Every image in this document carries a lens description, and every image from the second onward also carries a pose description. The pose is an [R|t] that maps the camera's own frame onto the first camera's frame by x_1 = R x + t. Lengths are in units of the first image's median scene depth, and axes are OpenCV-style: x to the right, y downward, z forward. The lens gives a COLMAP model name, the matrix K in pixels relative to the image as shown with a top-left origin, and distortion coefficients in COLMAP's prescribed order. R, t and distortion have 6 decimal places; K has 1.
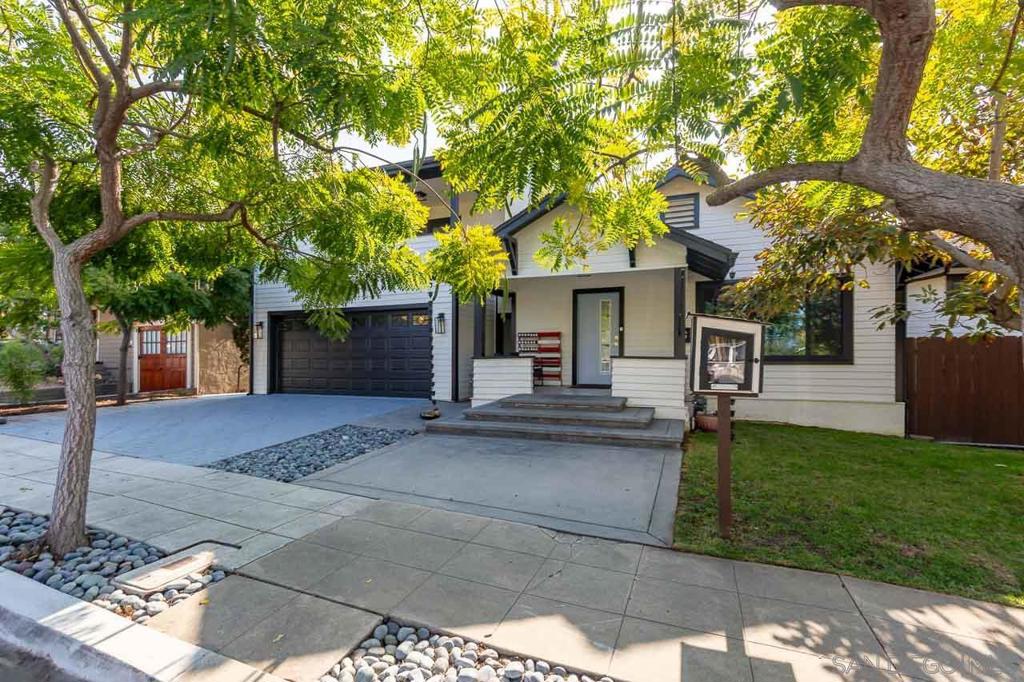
lens RADIAL K [[445.3, 0, 512.0], [0, 445.3, 341.0], [0, 0, 1]] dist [0.000647, 0.000476]
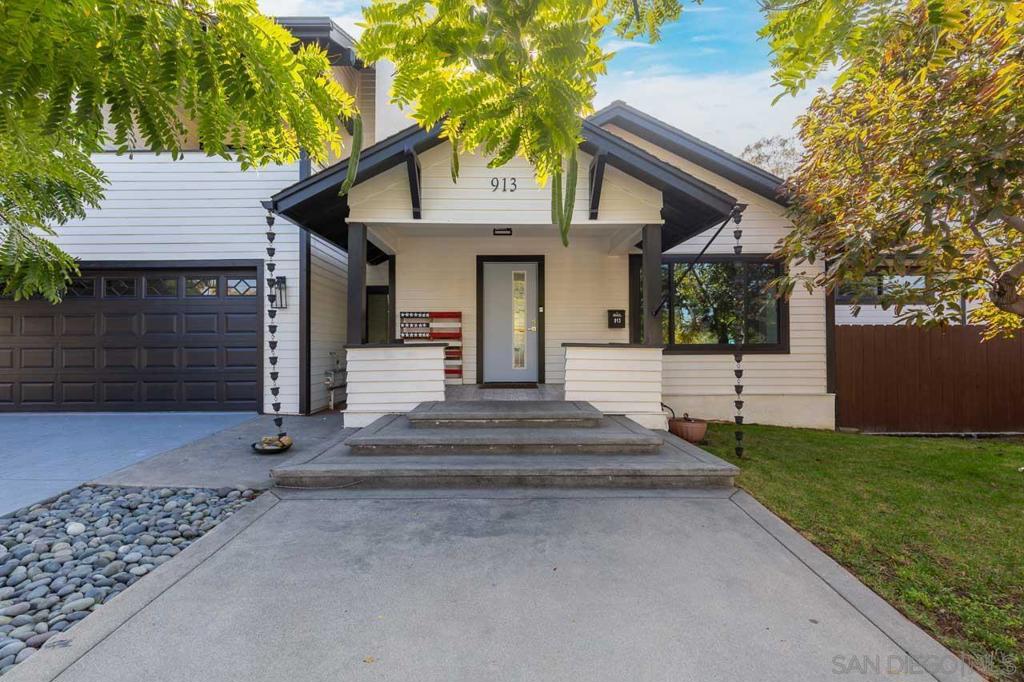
lens RADIAL K [[455.9, 0, 512.0], [0, 455.9, 341.0], [0, 0, 1]] dist [-0.002341, -0.000782]
pose [[0.931199, 0.005407, 0.364472, -0.107661], [-0.012788, 0.999759, 0.017839, 0.016860], [-0.364288, -0.021272, 0.931043, 0.335076]]
